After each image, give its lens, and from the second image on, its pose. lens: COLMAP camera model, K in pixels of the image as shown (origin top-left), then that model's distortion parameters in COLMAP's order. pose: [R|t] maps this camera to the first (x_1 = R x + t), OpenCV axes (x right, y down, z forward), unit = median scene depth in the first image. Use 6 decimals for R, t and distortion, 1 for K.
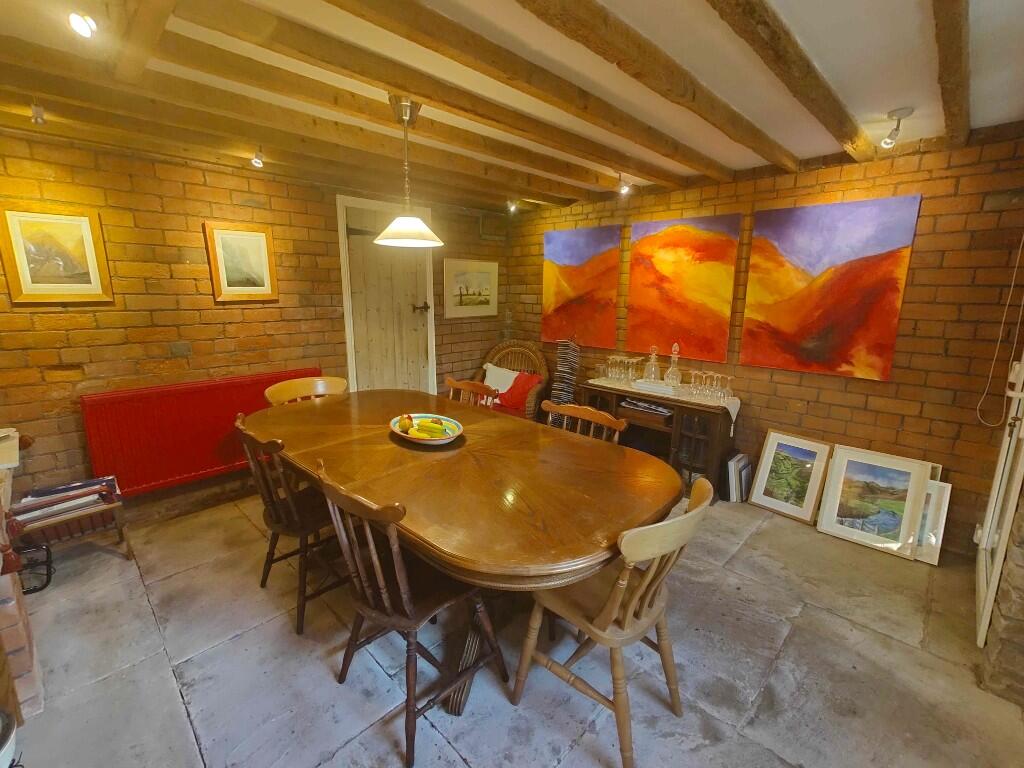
lens RADIAL K [[450.3, 0, 510.8], [0, 450.3, 379.5], [0, 0, 1]] dist [0.007516, 0.000472]
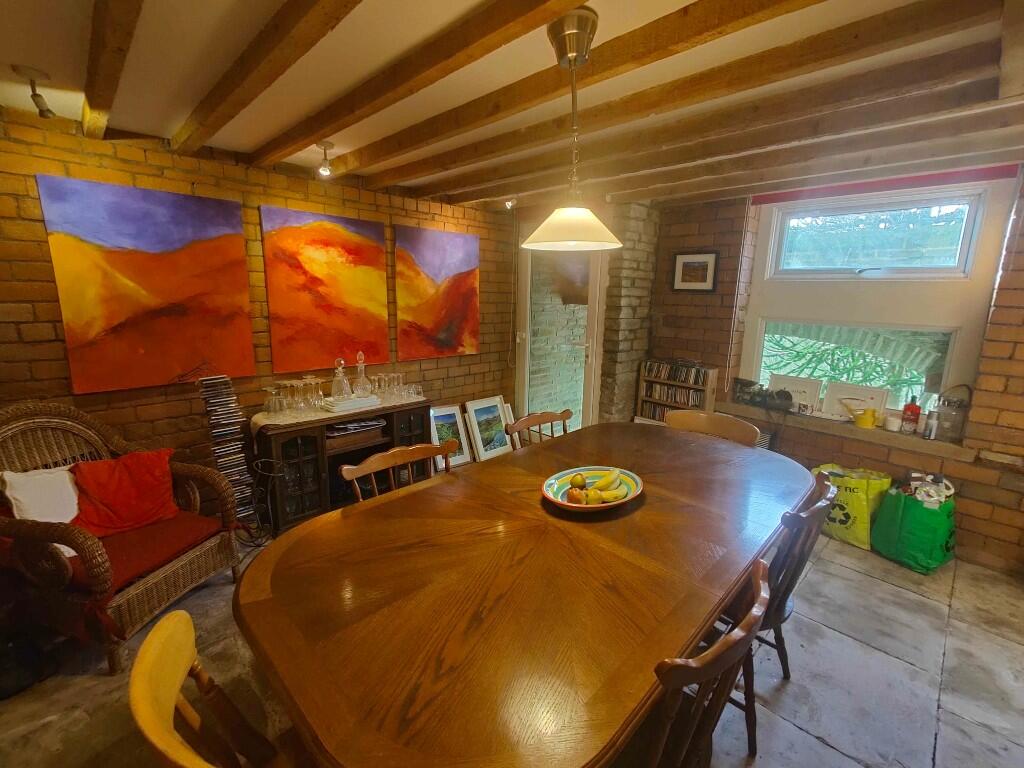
lens RADIAL K [[450.3, 0, 510.8], [0, 450.3, 379.5], [0, 0, 1]] dist [0.007516, 0.000472]
pose [[0.027625, -0.204661, 0.978443, -0.562283], [0.172836, 0.965053, 0.196980, -0.156882], [-0.984563, 0.163669, 0.062032, 0.649863]]
